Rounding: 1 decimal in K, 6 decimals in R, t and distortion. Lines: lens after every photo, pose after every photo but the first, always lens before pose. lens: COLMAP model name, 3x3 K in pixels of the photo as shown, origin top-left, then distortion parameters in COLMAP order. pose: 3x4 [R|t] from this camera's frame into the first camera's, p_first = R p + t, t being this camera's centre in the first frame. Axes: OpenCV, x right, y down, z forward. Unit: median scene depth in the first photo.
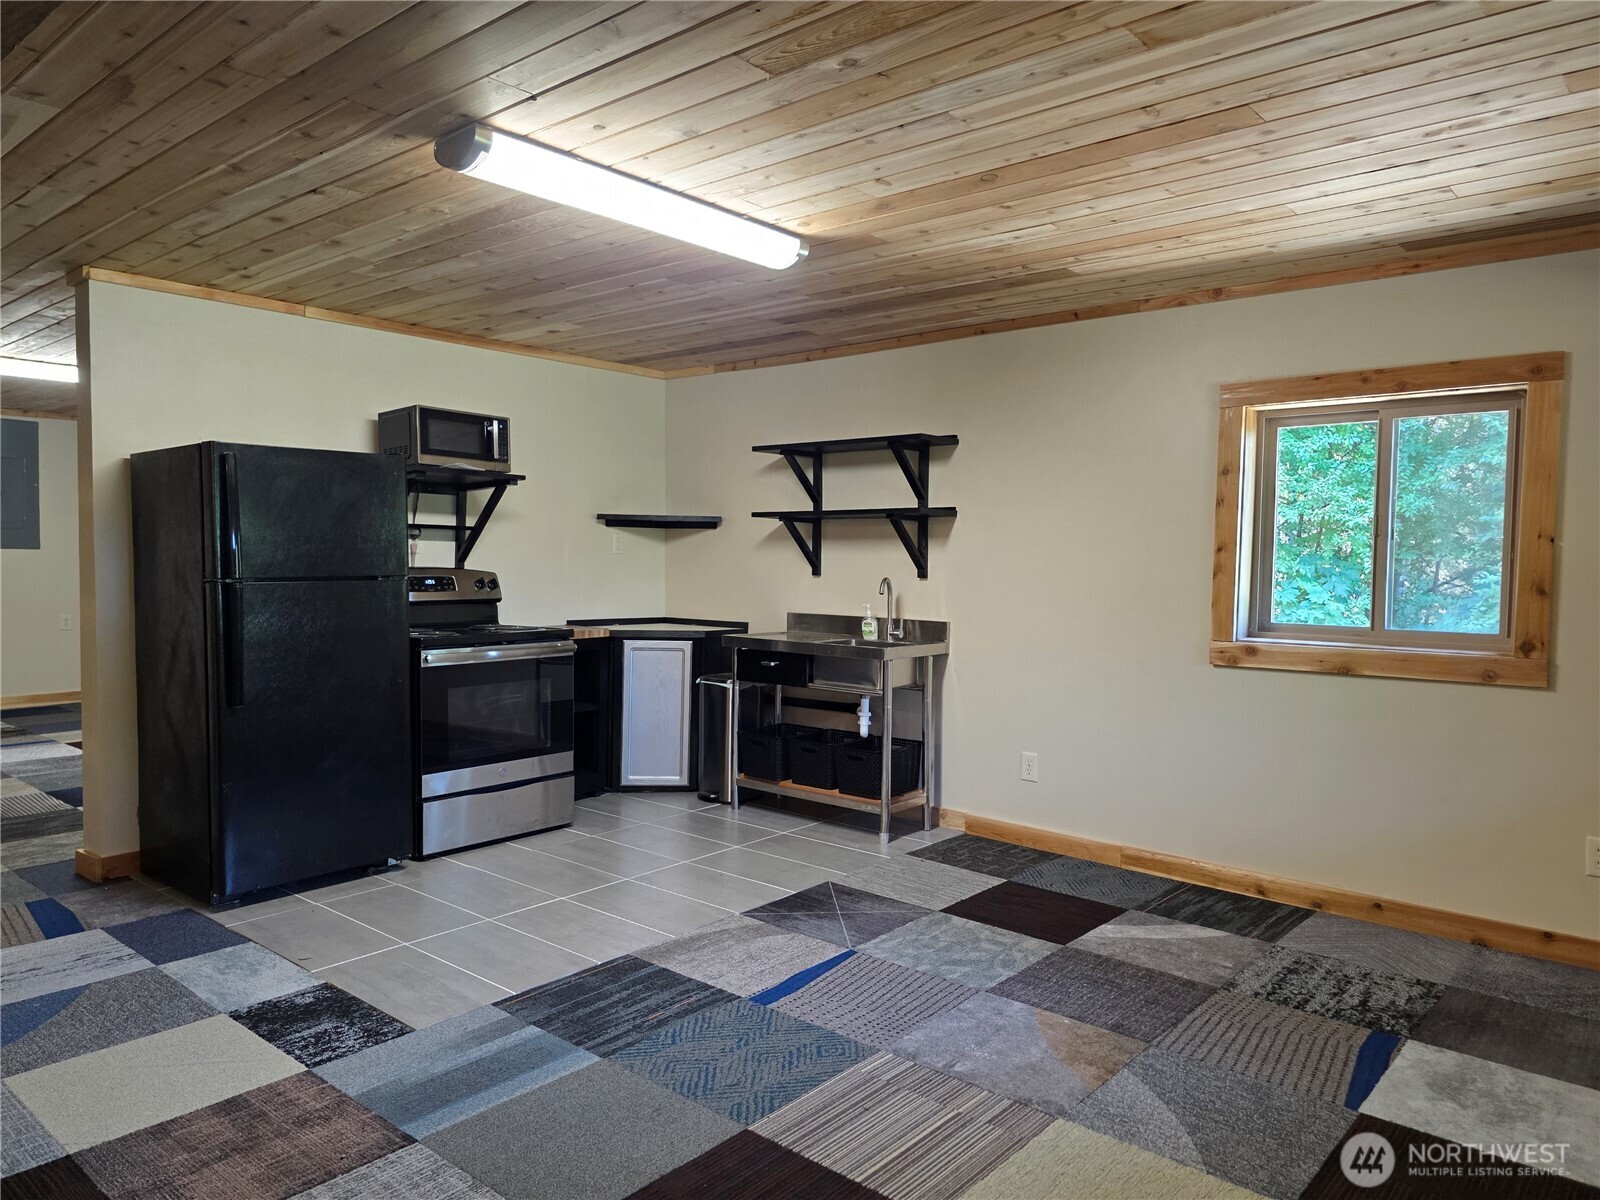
lens RADIAL K [[1077.2, 0, 813.6], [0, 1077.2, 609.8], [0, 0, 1]] dist [0.063604, -0.050496]
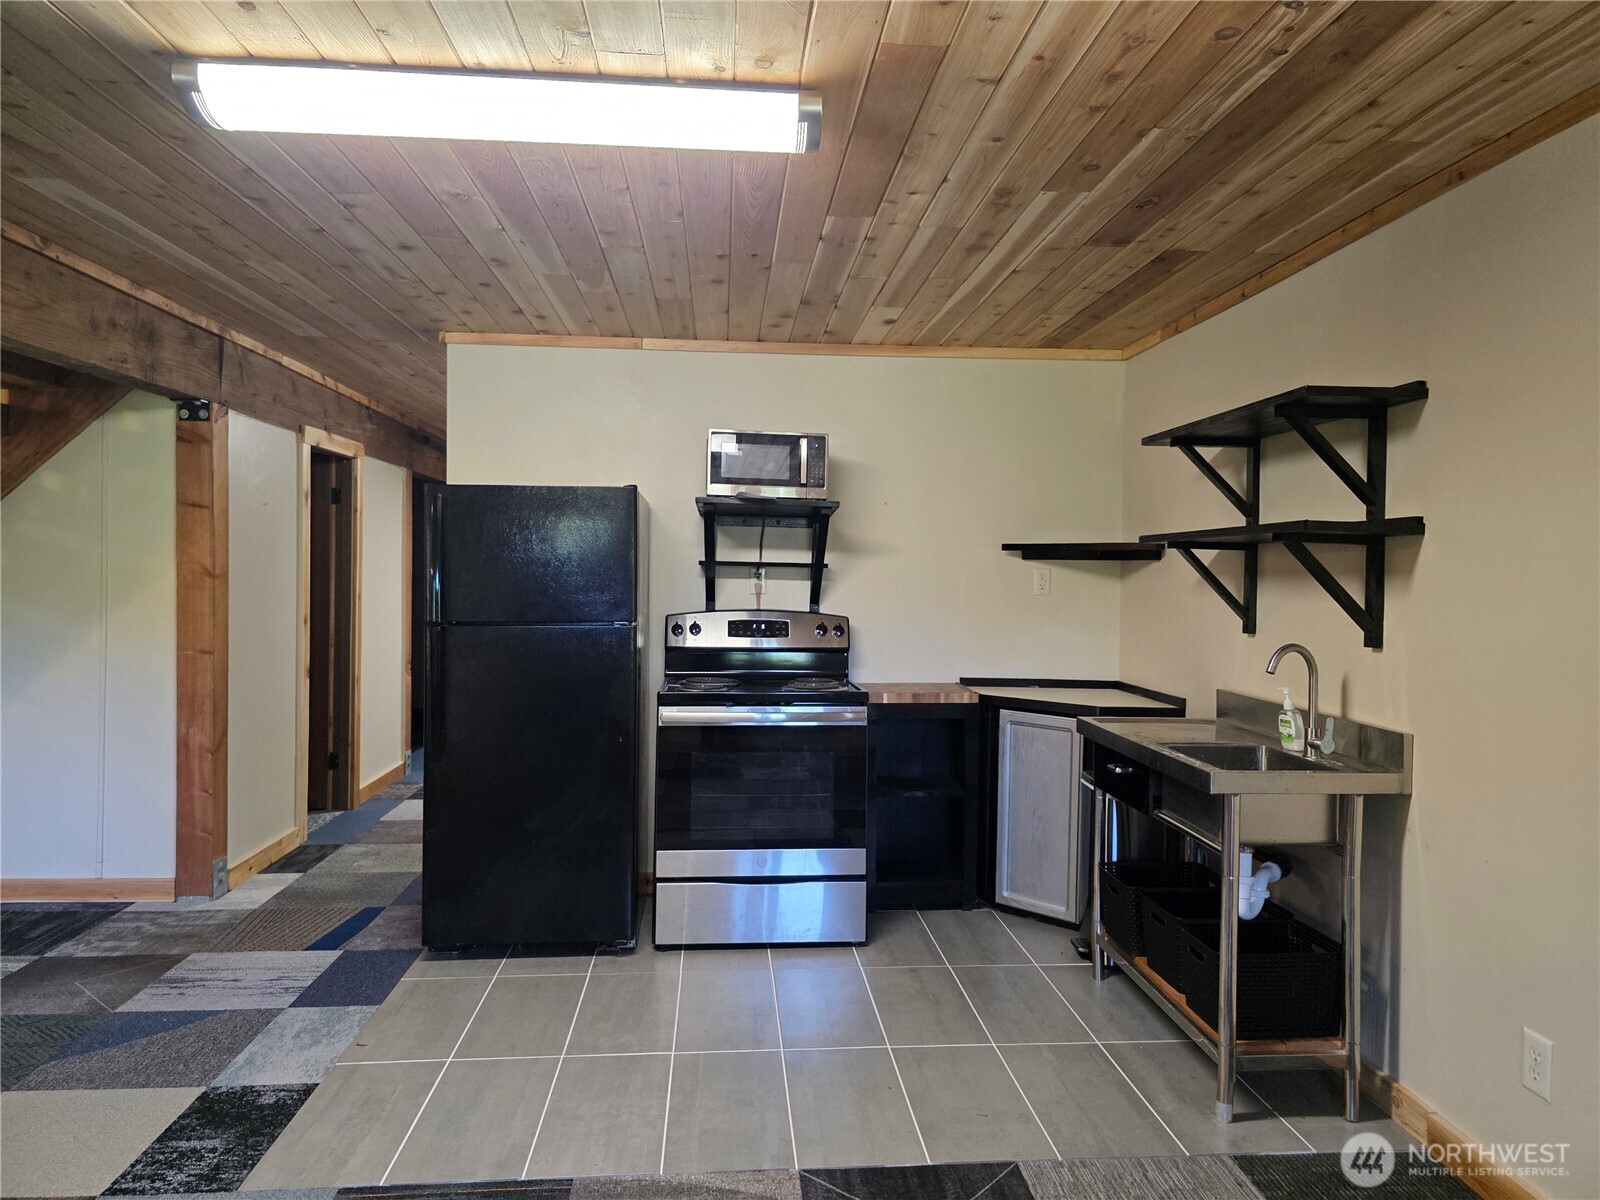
lens RADIAL K [[1077.2, 0, 806.7], [0, 1077.2, 596.5], [0, 0, 1]] dist [0.063604, -0.050496]
pose [[0.704030, 0.012497, -0.710060, 0.304375], [-0.039694, 0.998975, -0.021775, -0.033687], [0.709060, 0.043515, 0.703805, 0.420362]]
